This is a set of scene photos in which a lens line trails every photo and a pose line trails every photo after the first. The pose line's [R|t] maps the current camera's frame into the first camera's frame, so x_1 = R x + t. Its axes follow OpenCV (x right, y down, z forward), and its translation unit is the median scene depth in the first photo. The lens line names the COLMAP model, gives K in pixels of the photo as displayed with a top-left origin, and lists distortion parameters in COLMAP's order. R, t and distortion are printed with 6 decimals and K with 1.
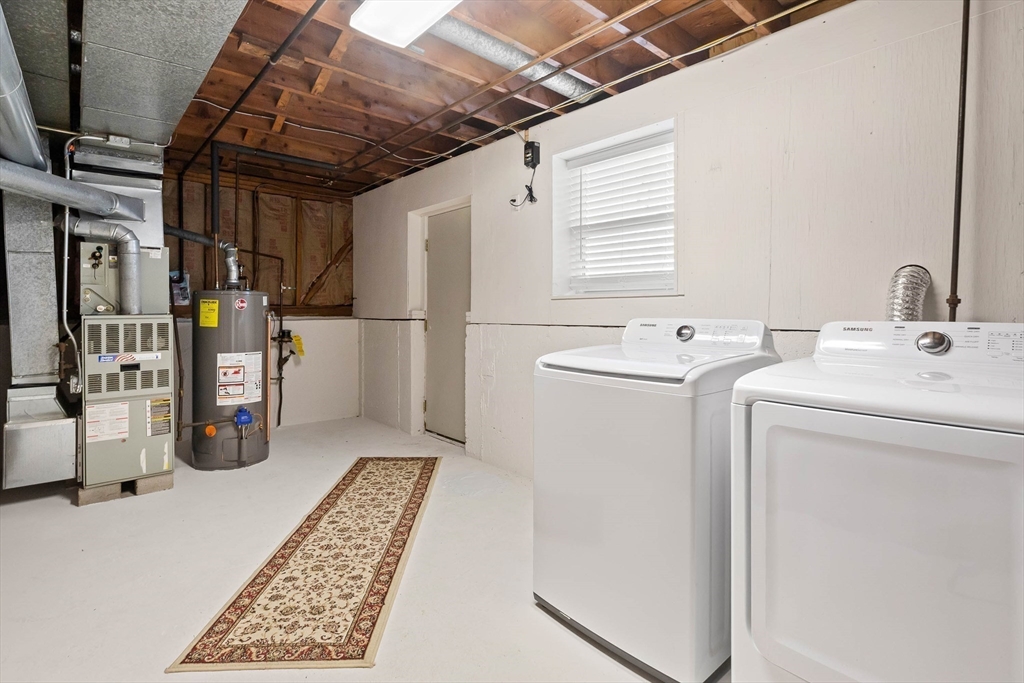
lens RADIAL K [[495.2, 0, 504.7], [0, 495.2, 312.1], [0, 0, 1]] dist [-0.000489, -0.000318]
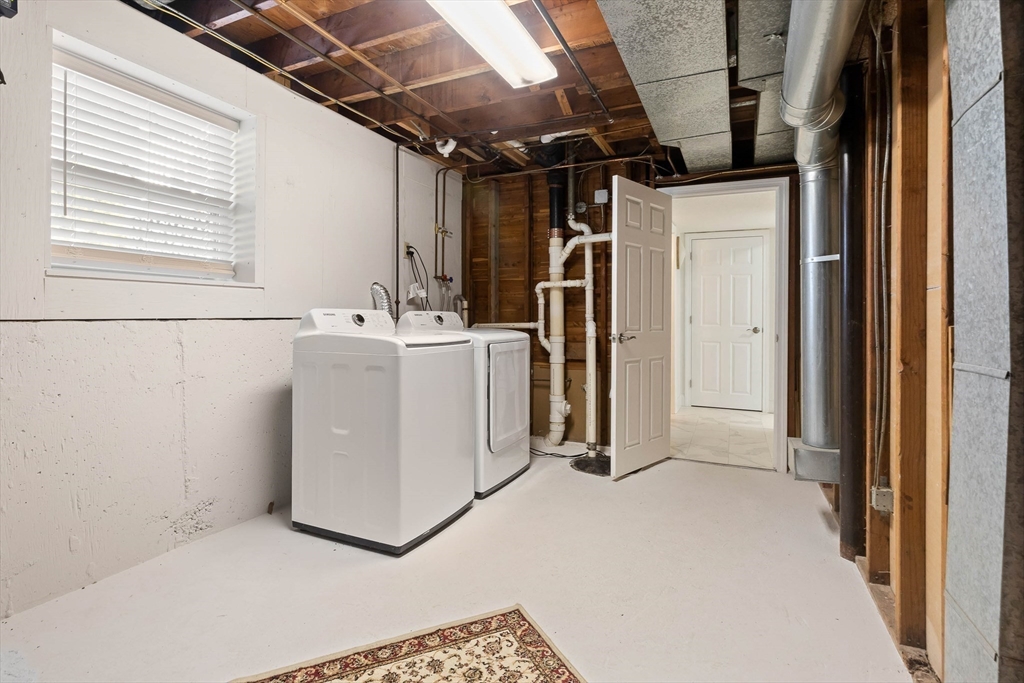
lens RADIAL K [[495.2, 0, 504.7], [0, 495.2, 312.1], [0, 0, 1]] dist [-0.000489, -0.000318]
pose [[-0.395091, -0.003610, 0.918635, -1.160381], [-0.011511, 0.999933, -0.001022, 0.020075], [-0.918570, -0.010979, -0.395106, 1.311101]]
